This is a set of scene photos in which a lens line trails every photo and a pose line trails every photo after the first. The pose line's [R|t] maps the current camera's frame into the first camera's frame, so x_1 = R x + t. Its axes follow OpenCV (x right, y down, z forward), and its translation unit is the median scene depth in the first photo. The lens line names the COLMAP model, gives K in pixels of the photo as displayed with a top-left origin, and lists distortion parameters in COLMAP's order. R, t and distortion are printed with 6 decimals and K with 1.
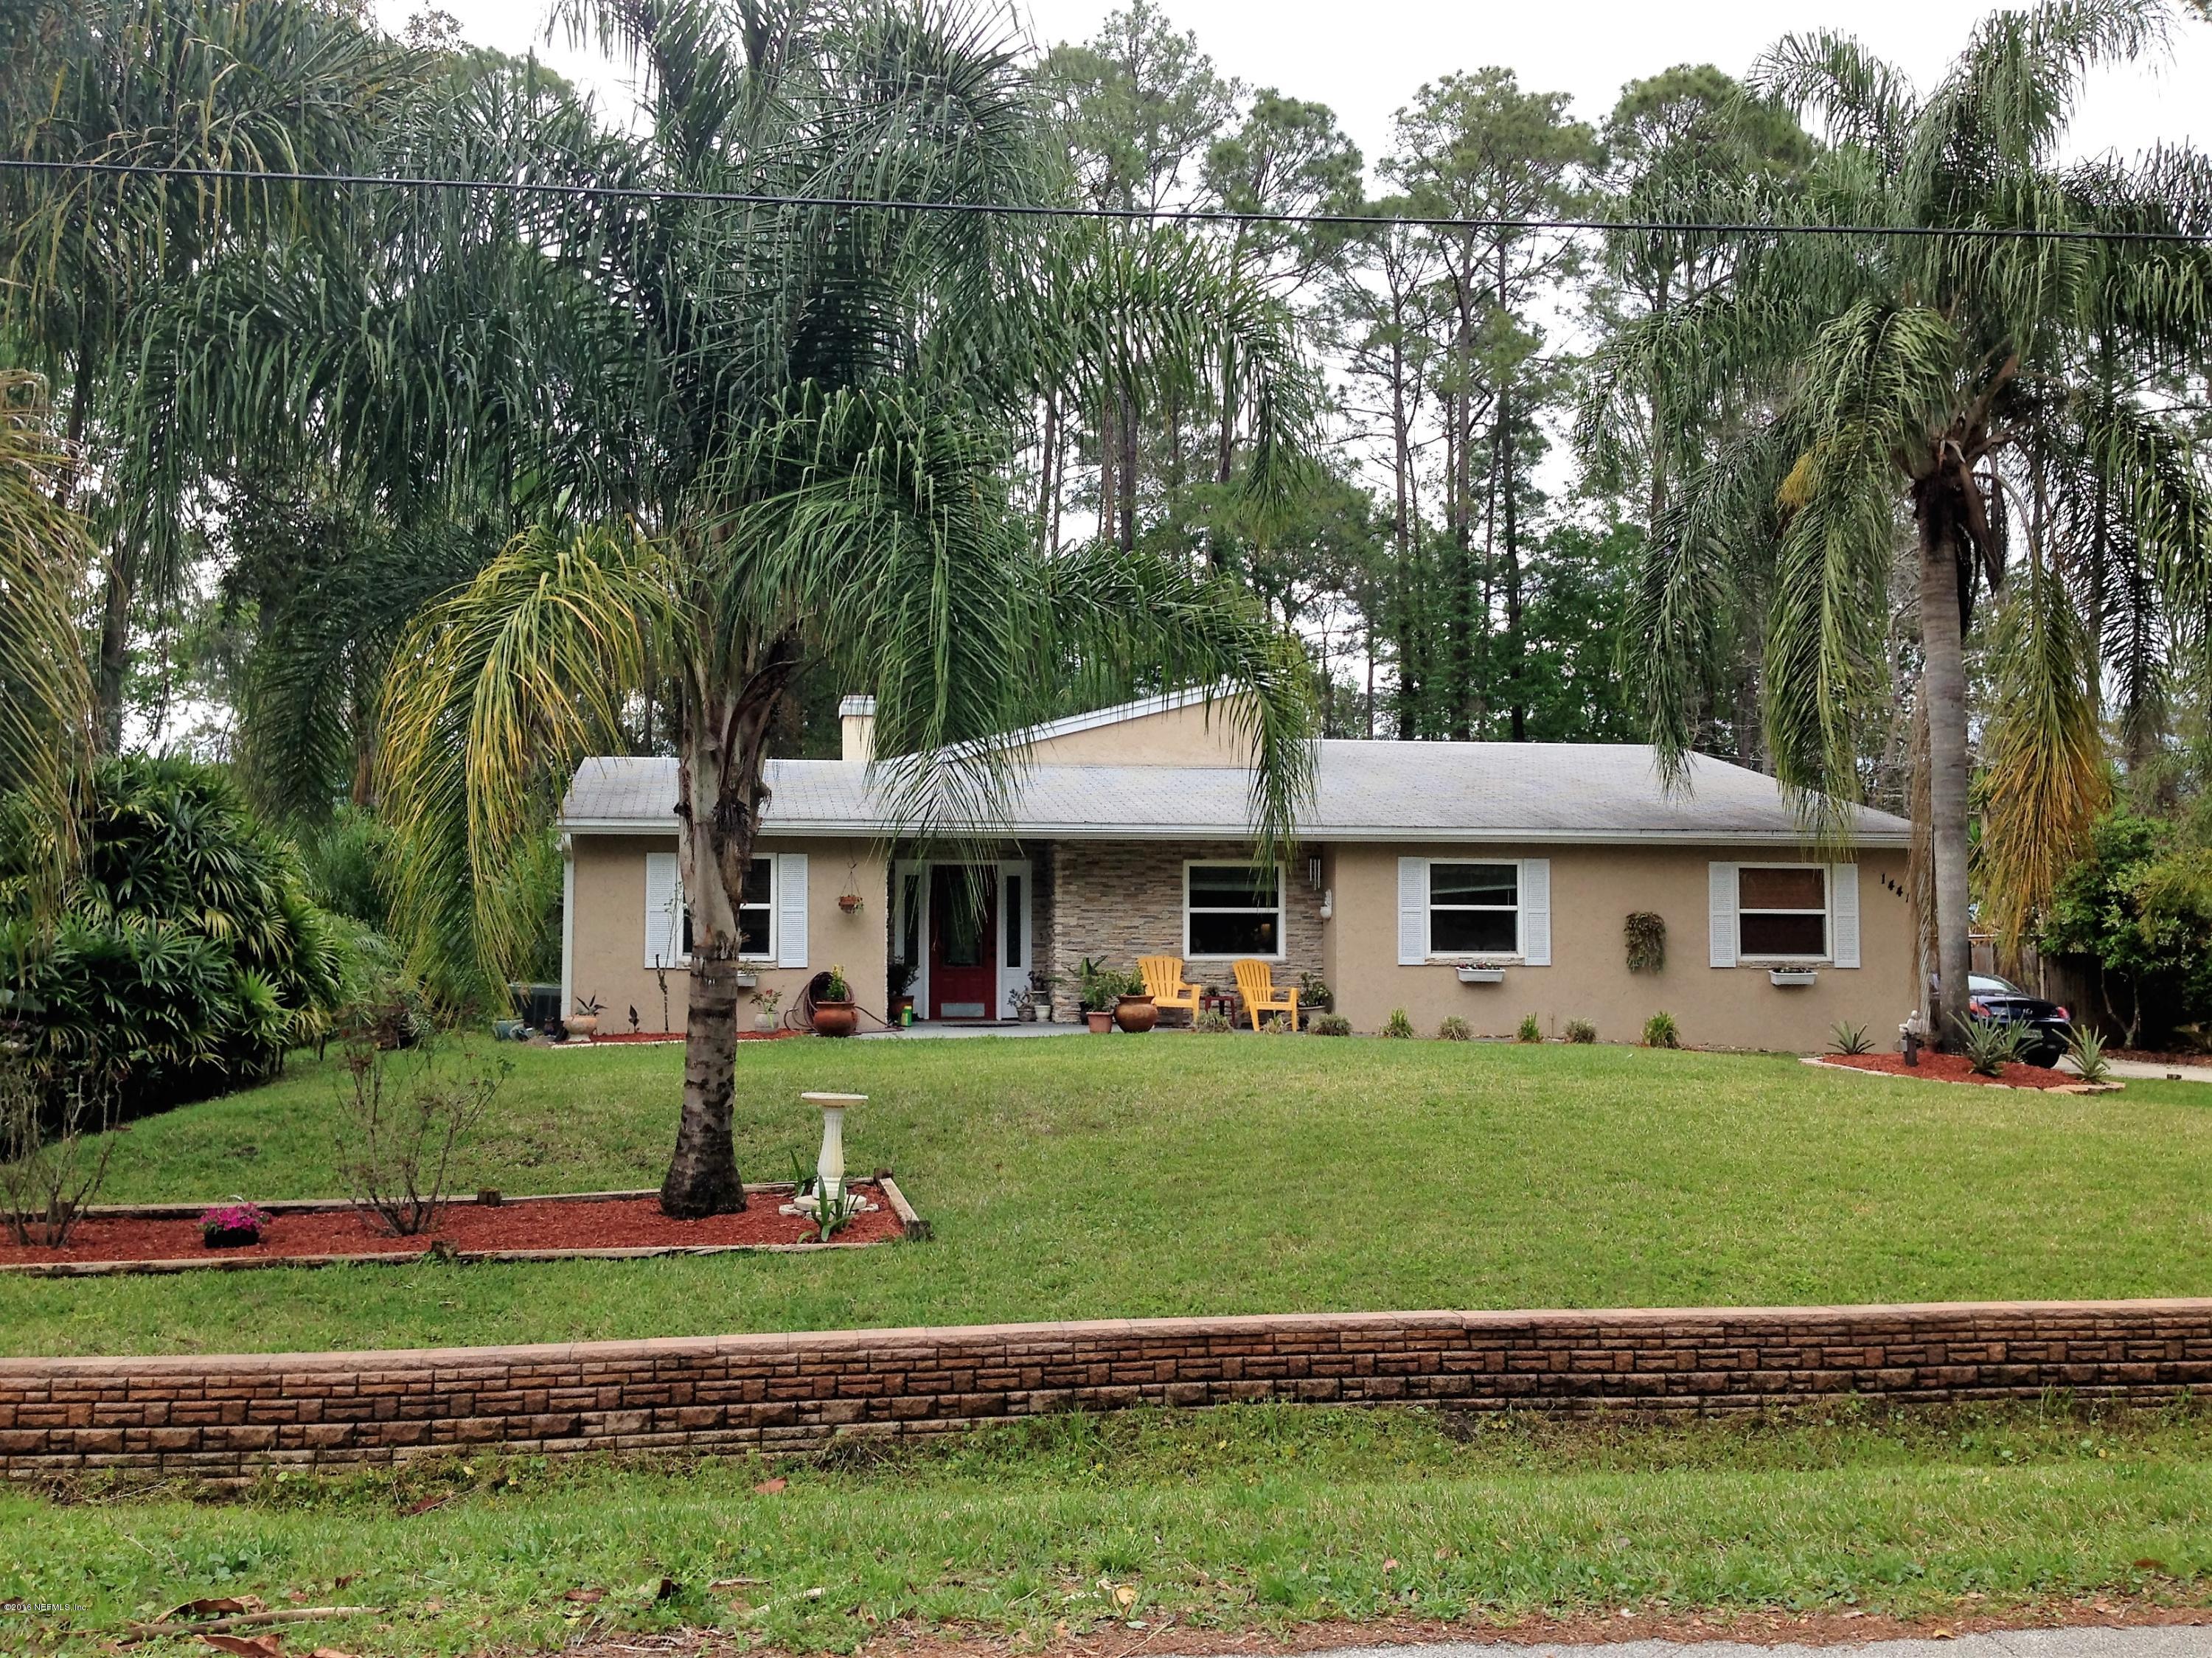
lens RADIAL K [[2052.7, 0, 1120.9], [0, 2052.7, 833.1], [0, 0, 1]] dist [0.055105, 0.000000]
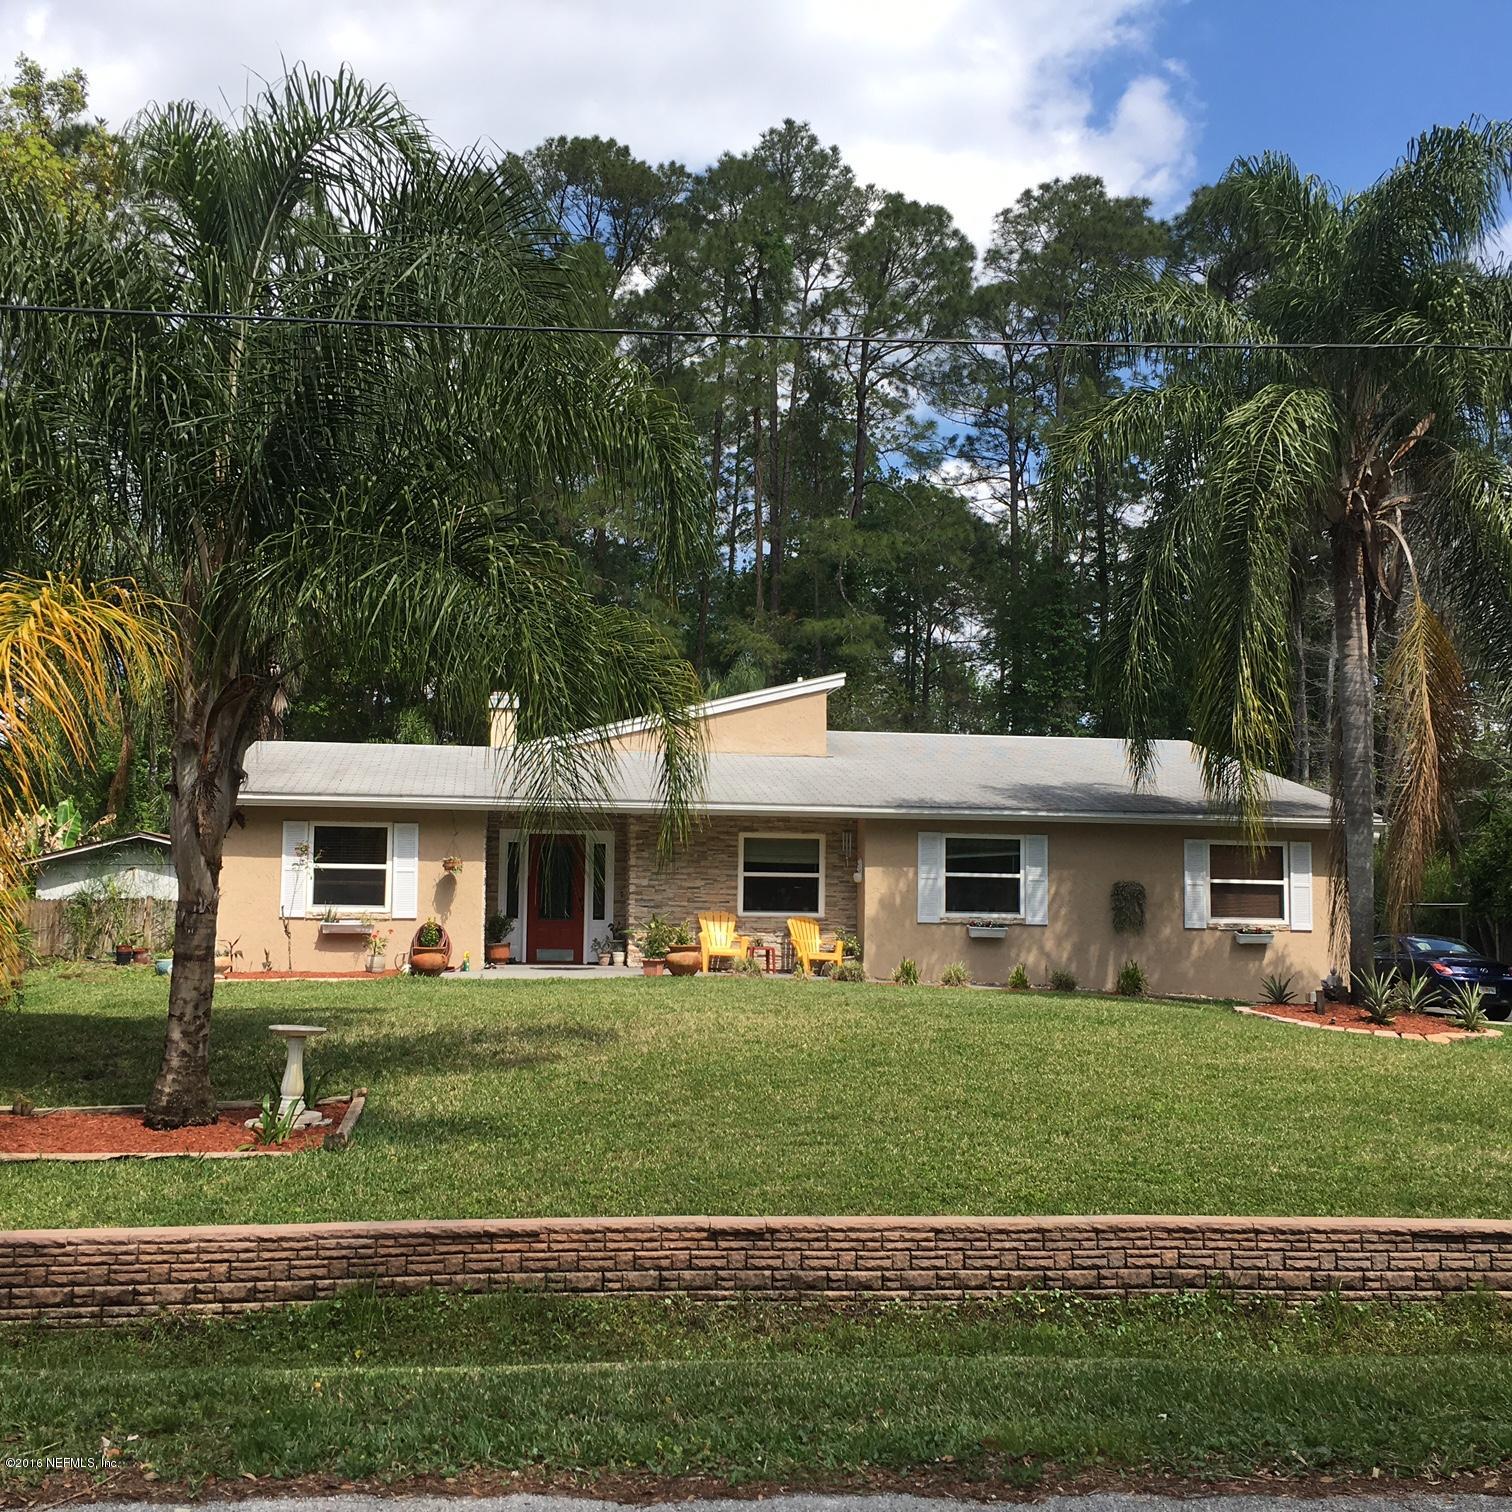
lens RADIAL K [[1722.4, 0, 781.4], [0, 1722.4, 751.3], [0, 0, 1]] dist [0.035615, 0.000000]
pose [[0.999617, 0.011466, -0.025205, 0.083358], [-0.012271, 0.999412, -0.032006, -0.002380], [0.024823, 0.032303, 0.999170, -0.003069]]
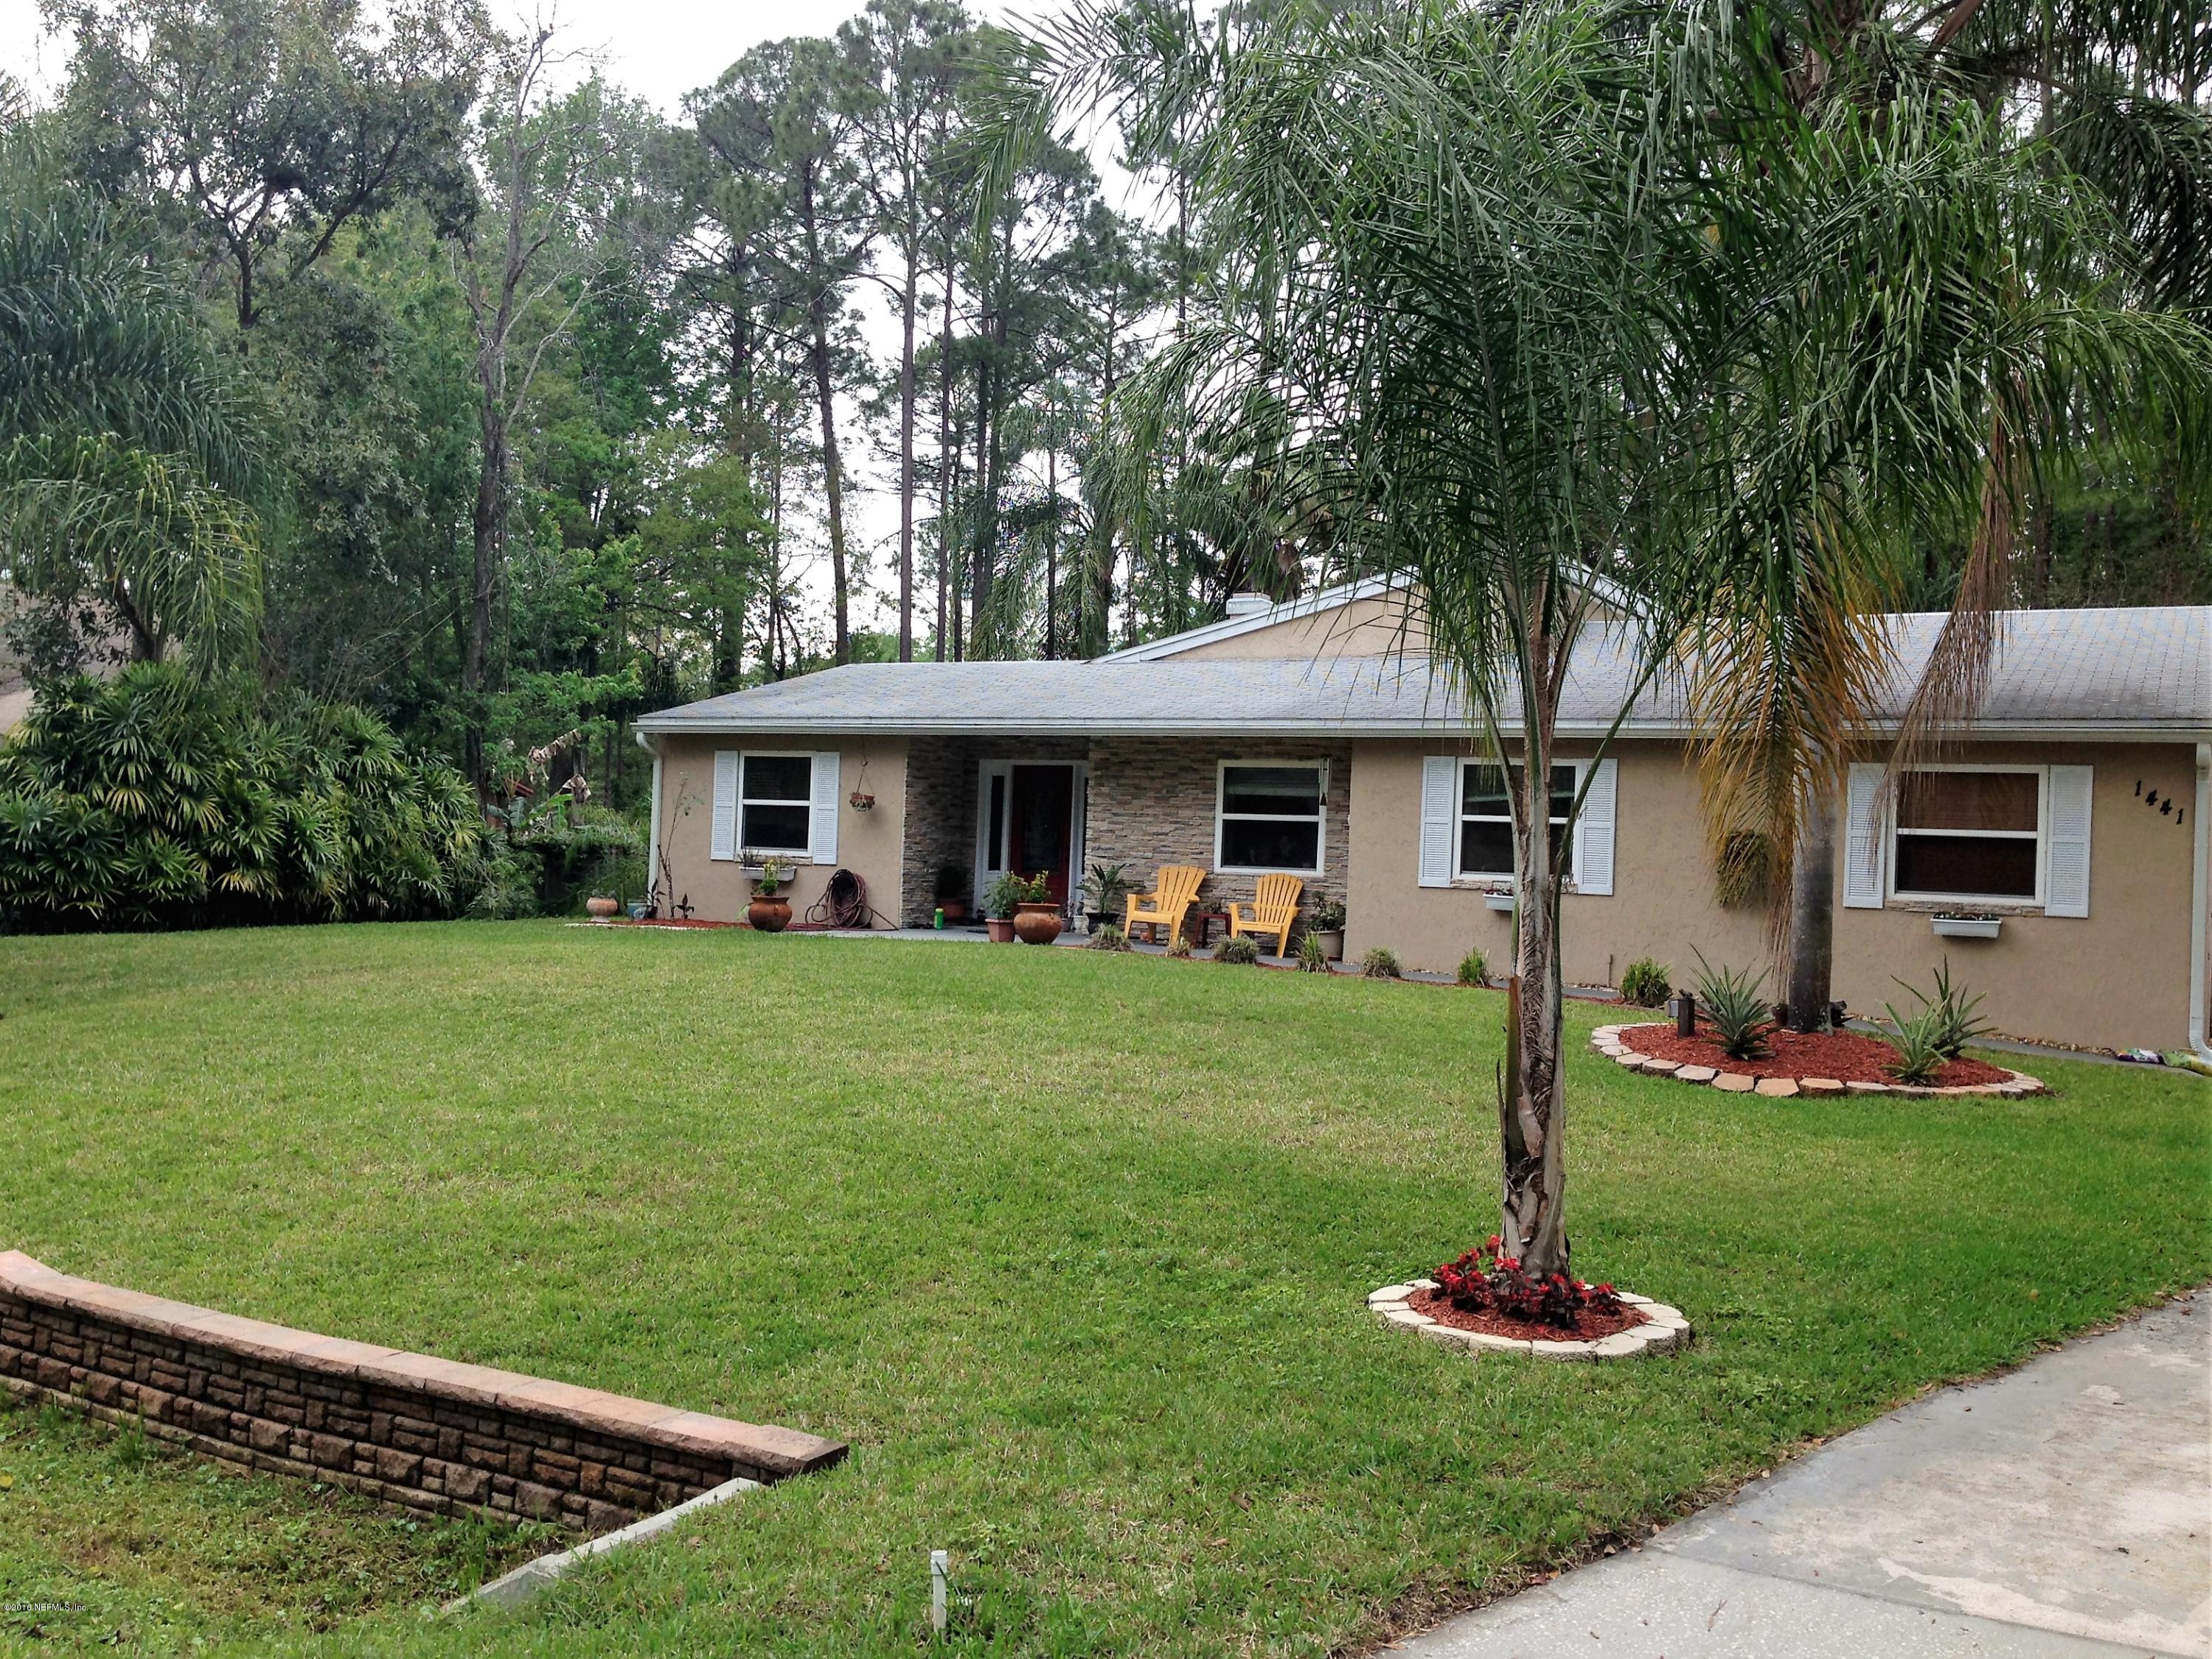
lens RADIAL K [[2180.9, 0, 1100.5], [0, 2180.9, 824.0], [0, 0, 1]] dist [0.059198, 0.000000]
pose [[0.782688, 0.018649, -0.622135, 0.602777], [-0.001745, 0.999613, 0.027769, 0.015528], [0.622412, -0.020649, 0.782418, 0.243347]]
